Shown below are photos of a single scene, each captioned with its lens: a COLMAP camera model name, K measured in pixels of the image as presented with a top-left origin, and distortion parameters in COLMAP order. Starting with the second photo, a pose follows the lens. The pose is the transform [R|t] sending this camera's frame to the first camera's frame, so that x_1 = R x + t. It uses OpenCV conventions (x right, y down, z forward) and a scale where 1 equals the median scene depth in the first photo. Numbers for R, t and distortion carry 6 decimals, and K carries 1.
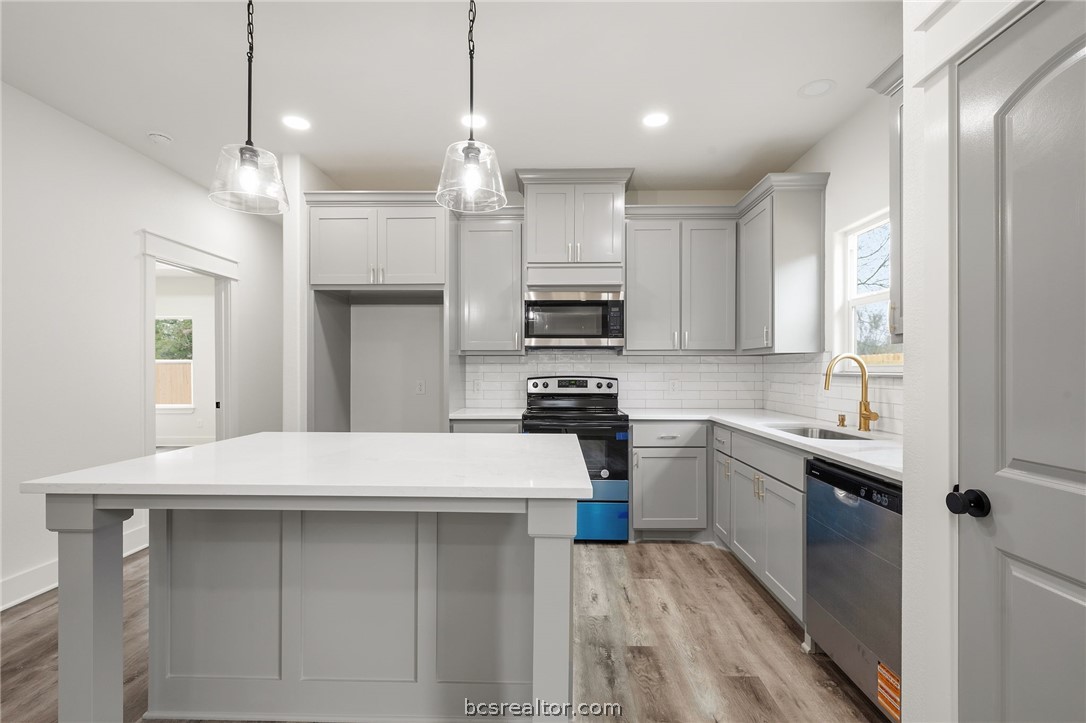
lens RADIAL K [[479.5, 0, 544.4], [0, 479.5, 371.5], [0, 0, 1]] dist [-0.004178, -0.000017]
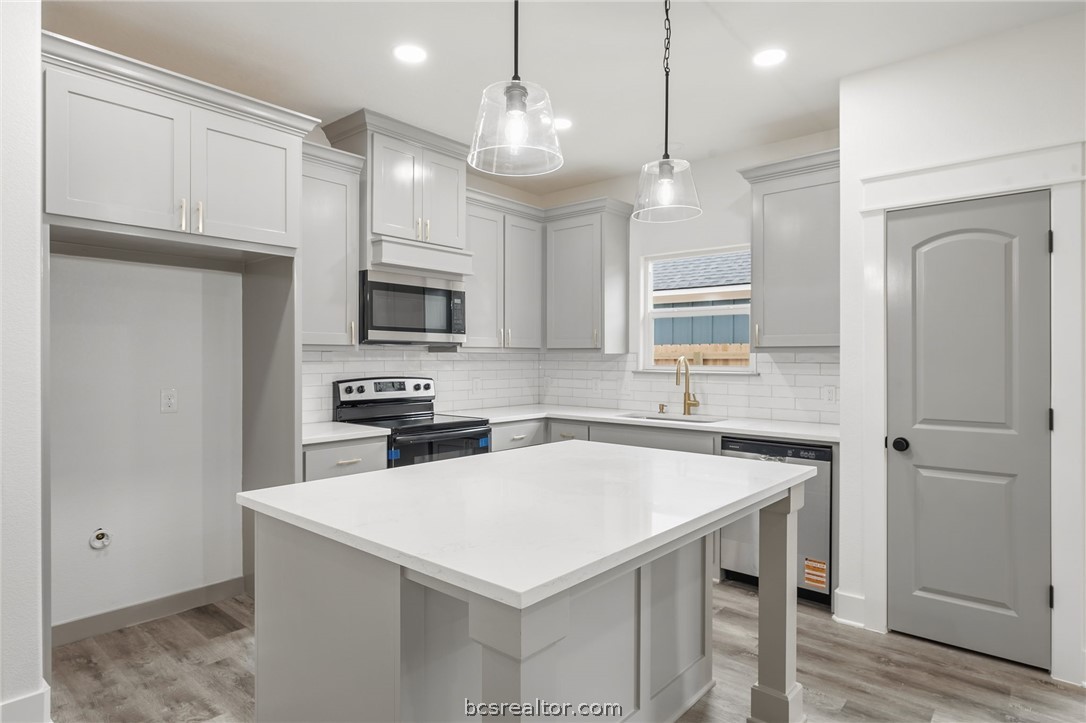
lens RADIAL K [[588.8, 0, 543.3], [0, 588.8, 356.4], [0, 0, 1]] dist [-0.010752, -0.000894]
pose [[0.645542, 0.001659, 0.763723, -0.581160], [0.001030, 0.999995, -0.003043, -0.023829], [-0.763724, 0.002751, 0.645537, 0.176772]]
